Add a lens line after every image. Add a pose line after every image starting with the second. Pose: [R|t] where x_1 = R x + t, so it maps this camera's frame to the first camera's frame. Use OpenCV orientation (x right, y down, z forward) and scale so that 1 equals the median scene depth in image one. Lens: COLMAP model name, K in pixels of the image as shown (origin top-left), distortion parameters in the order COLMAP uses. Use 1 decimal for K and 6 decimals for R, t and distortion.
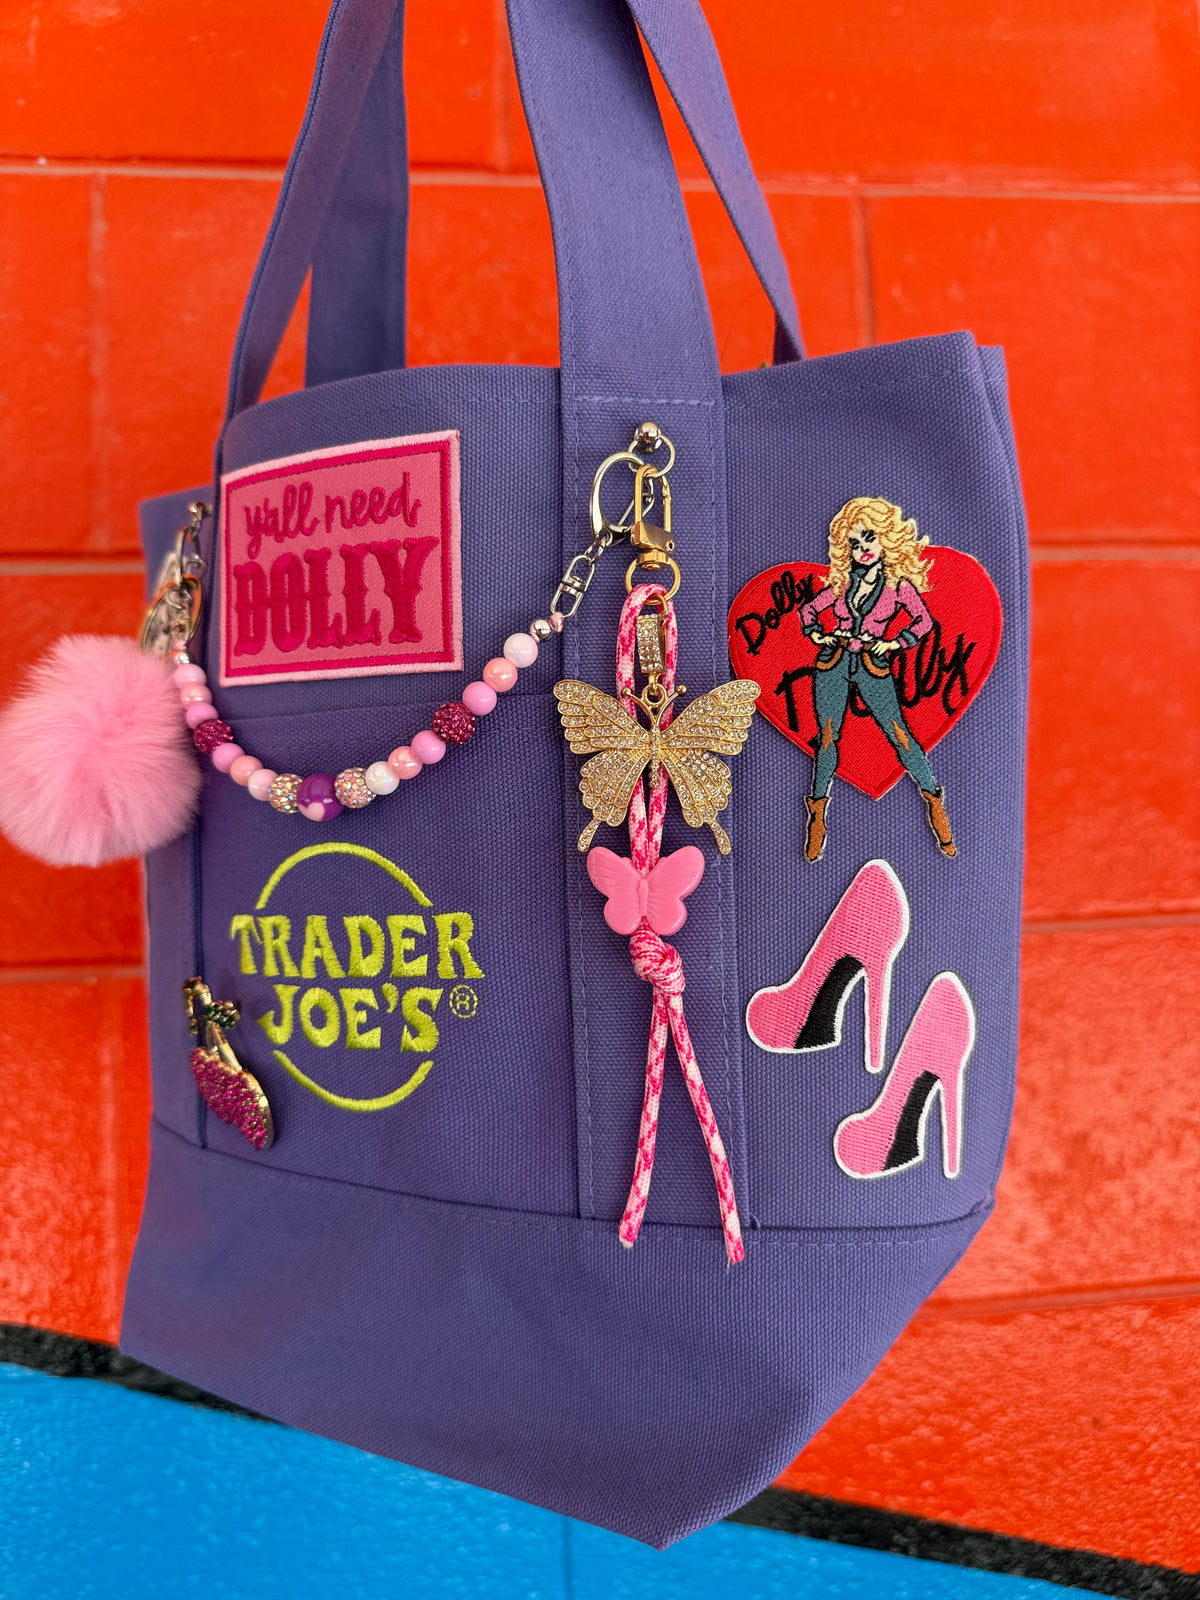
lens RADIAL K [[1147.2, 0, 600.0], [0, 1147.2, 800.0], [0, 0, 1]] dist [0.102035, -0.001093]
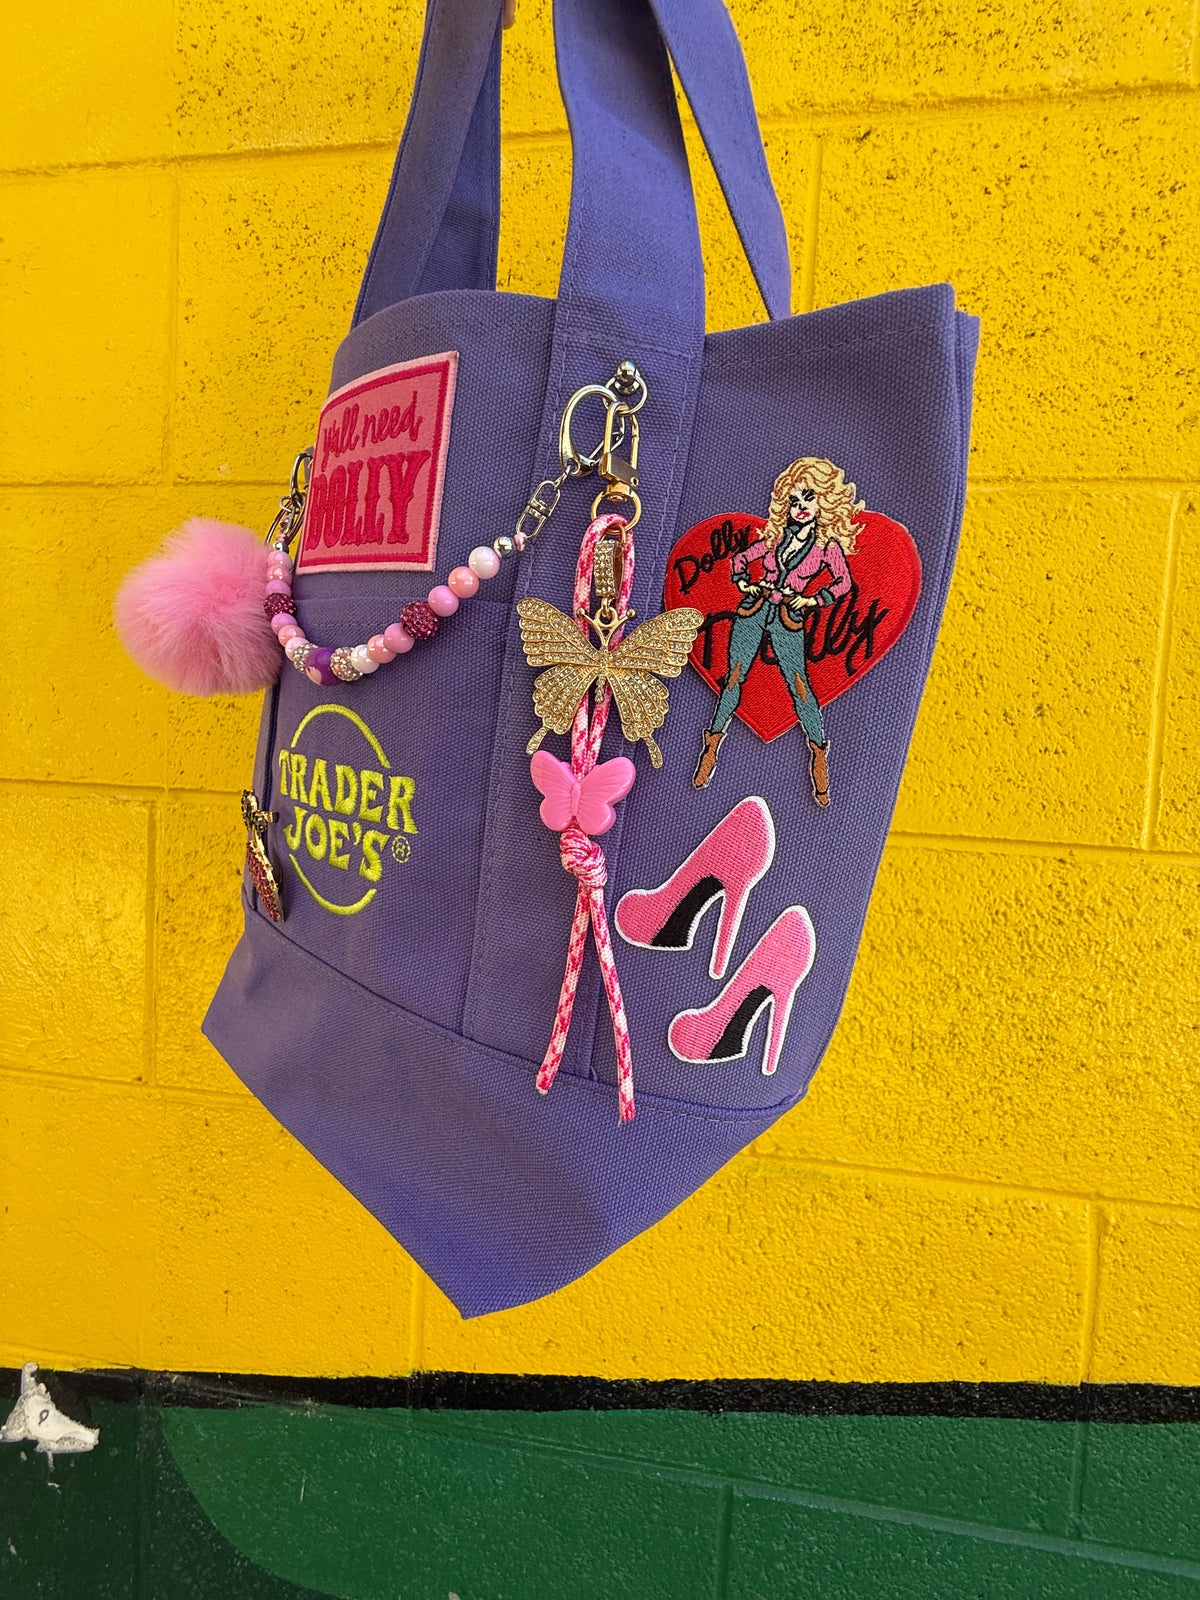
lens RADIAL K [[622.7, 0, 616.6], [0, 622.7, 790.6], [0, 0, 1]] dist [0.000899, 0.000031]
pose [[0.978646, 0.177742, -0.103251, 0.166186], [-0.165831, 0.979501, 0.114360, 0.000597], [0.121461, -0.094796, 0.988059, 0.389746]]
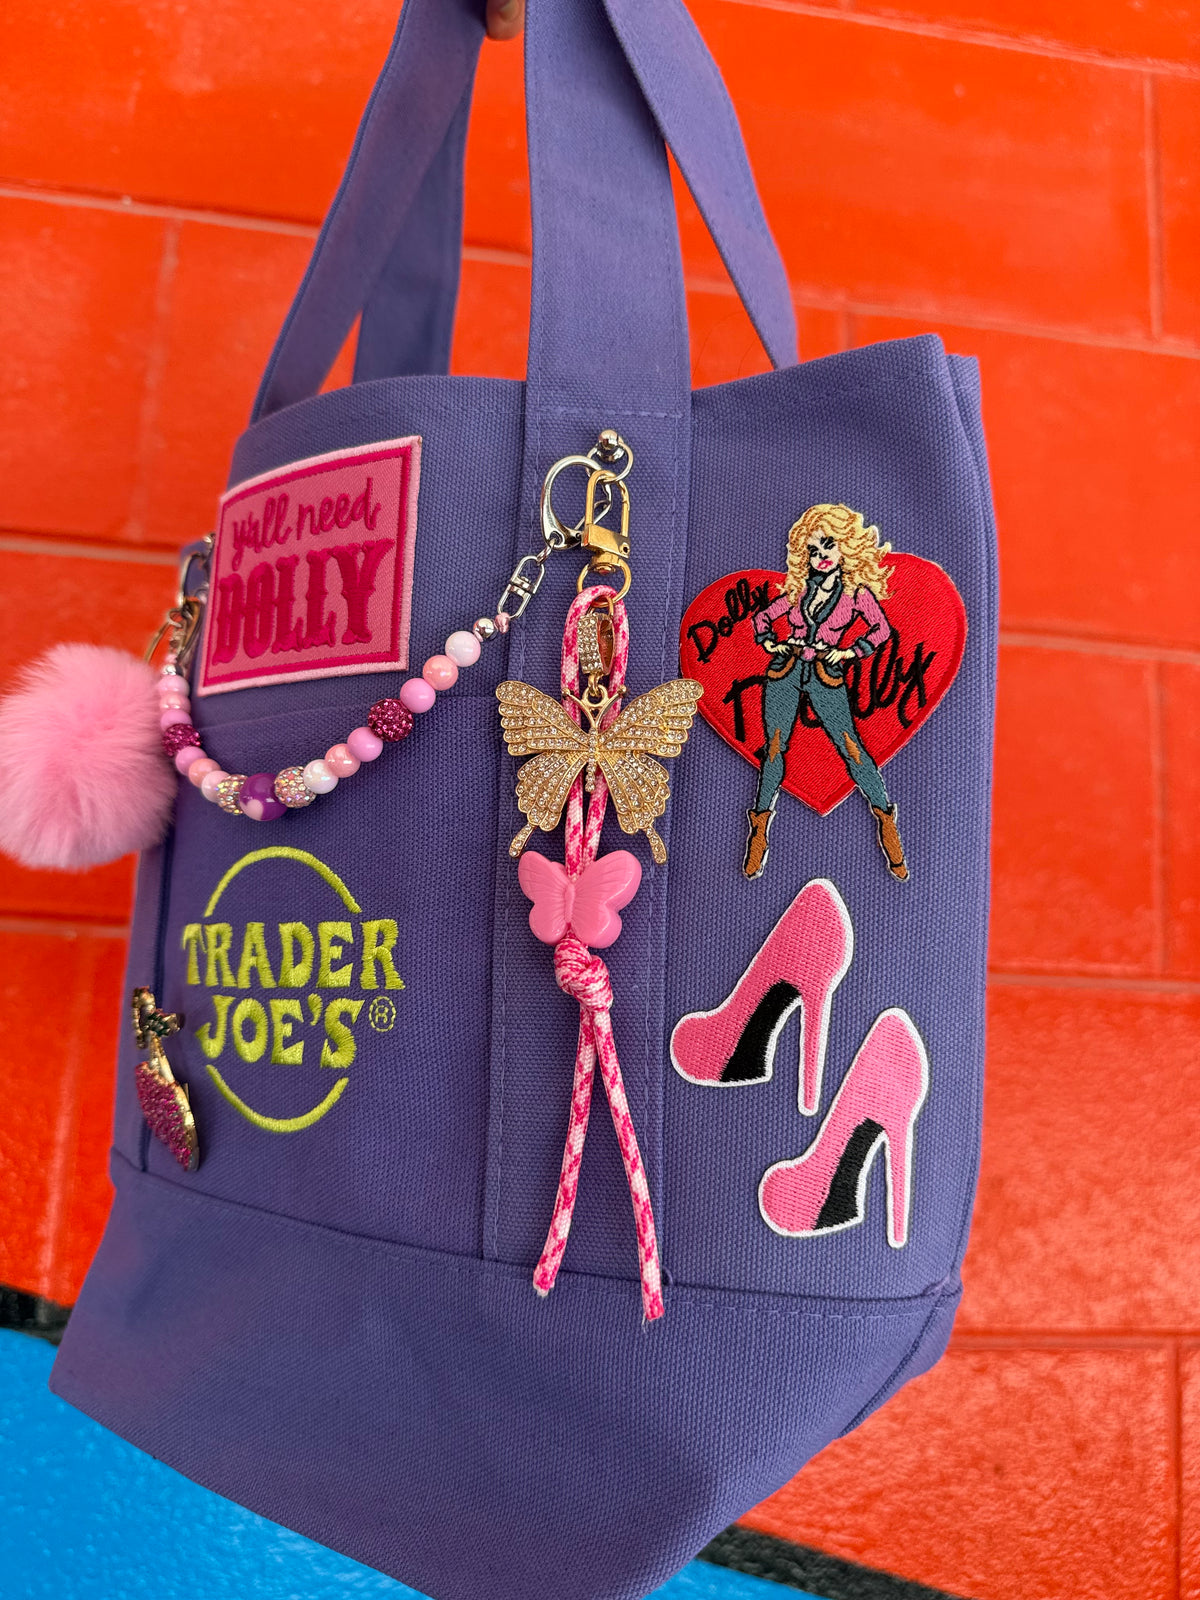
lens RADIAL K [[1147.2, 0, 600.0], [0, 1147.2, 800.0], [0, 0, 1]] dist [0.102035, -0.001093]
pose [[0.992282, 0.043420, -0.116148, 0.164734], [-0.056493, 0.992130, -0.111741, 0.098808], [0.110382, 0.117440, 0.986926, 0.064048]]
